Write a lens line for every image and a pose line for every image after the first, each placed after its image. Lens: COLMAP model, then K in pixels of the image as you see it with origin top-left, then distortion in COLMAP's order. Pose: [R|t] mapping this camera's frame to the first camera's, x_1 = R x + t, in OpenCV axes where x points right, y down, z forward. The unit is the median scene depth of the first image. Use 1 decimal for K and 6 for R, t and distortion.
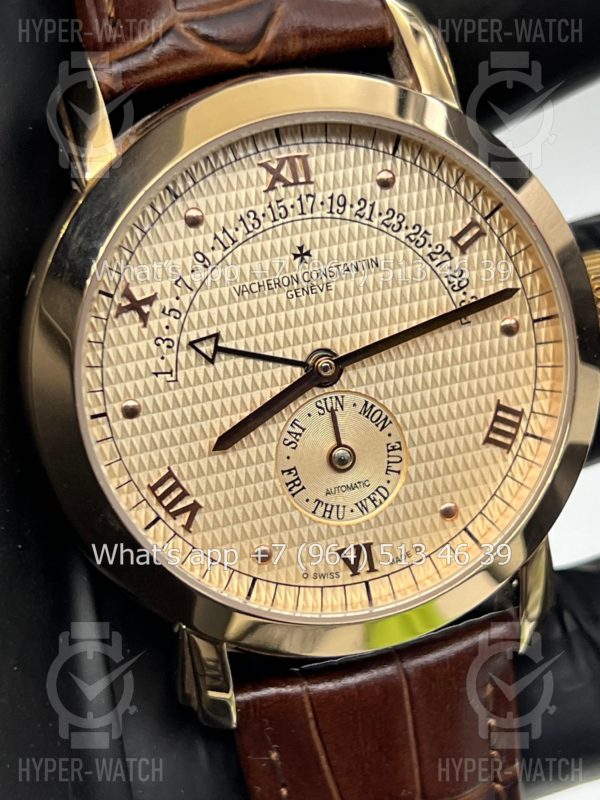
lens RADIAL K [[1857.2, 0, 298.1], [0, 1857.2, 402.4], [0, 0, 1]] dist [0.152025, 0.000000]
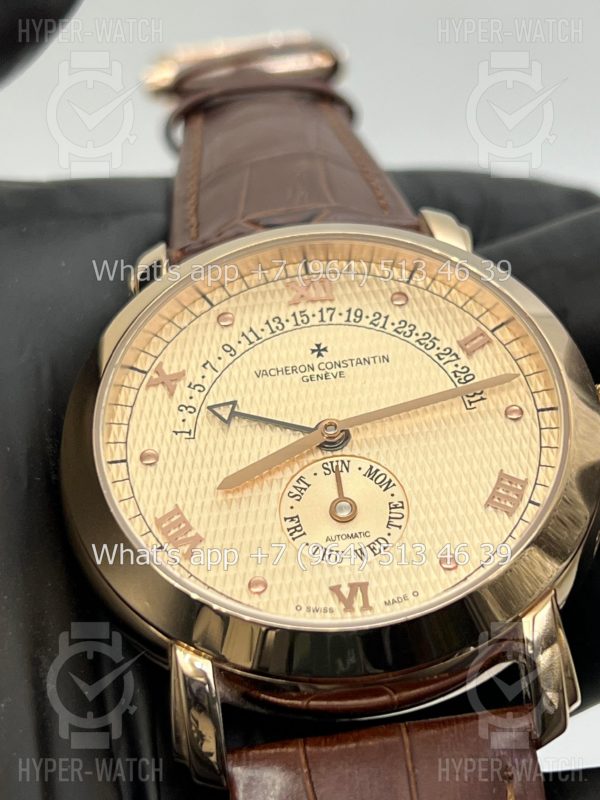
lens RADIAL K [[1857.2, 0, 301.8], [0, 1857.2, 397.2], [0, 0, 1]] dist [0.152025, 0.000000]
pose [[0.966880, -0.071519, -0.245007, 0.261628], [-0.096484, 0.786289, -0.610279, 0.620572], [0.236293, 0.613705, 0.753347, 0.172466]]
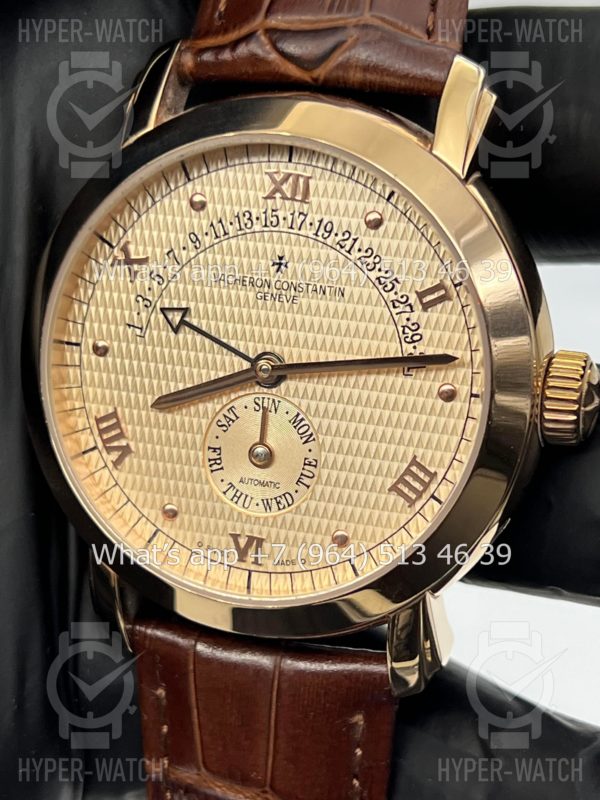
lens RADIAL K [[1857.2, 0, 295.7], [0, 1857.2, 404.3], [0, 0, 1]] dist [0.152025, 0.000000]
pose [[0.830850, 0.330691, -0.447583, 0.515765], [-0.314879, 0.942518, 0.111857, -0.125312], [0.458845, 0.047999, 0.887219, 0.050372]]
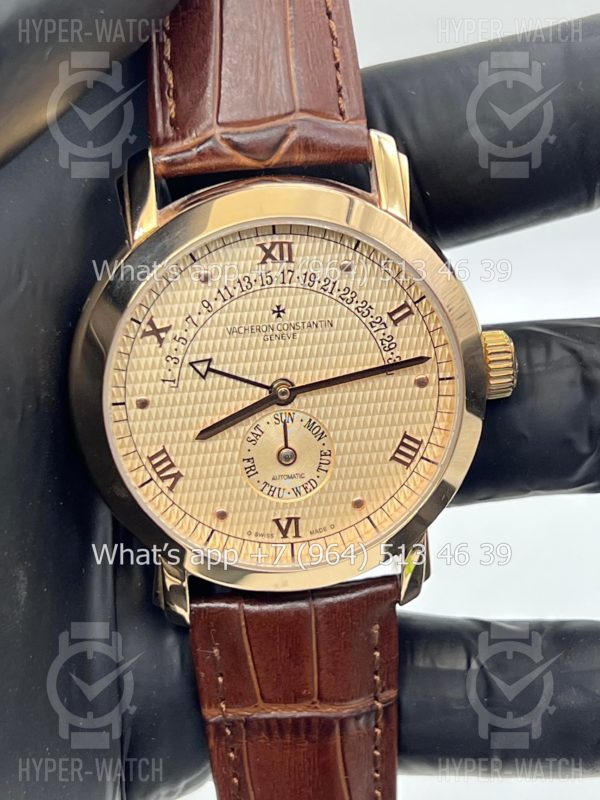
lens RADIAL K [[1857.2, 0, 301.8], [0, 1857.2, 396.0], [0, 0, 1]] dist [0.152025, 0.000000]
pose [[0.985600, 0.155803, -0.065711, 0.120813], [-0.148172, 0.983011, 0.108322, -0.170125], [0.081471, -0.097026, 0.991942, -0.396465]]
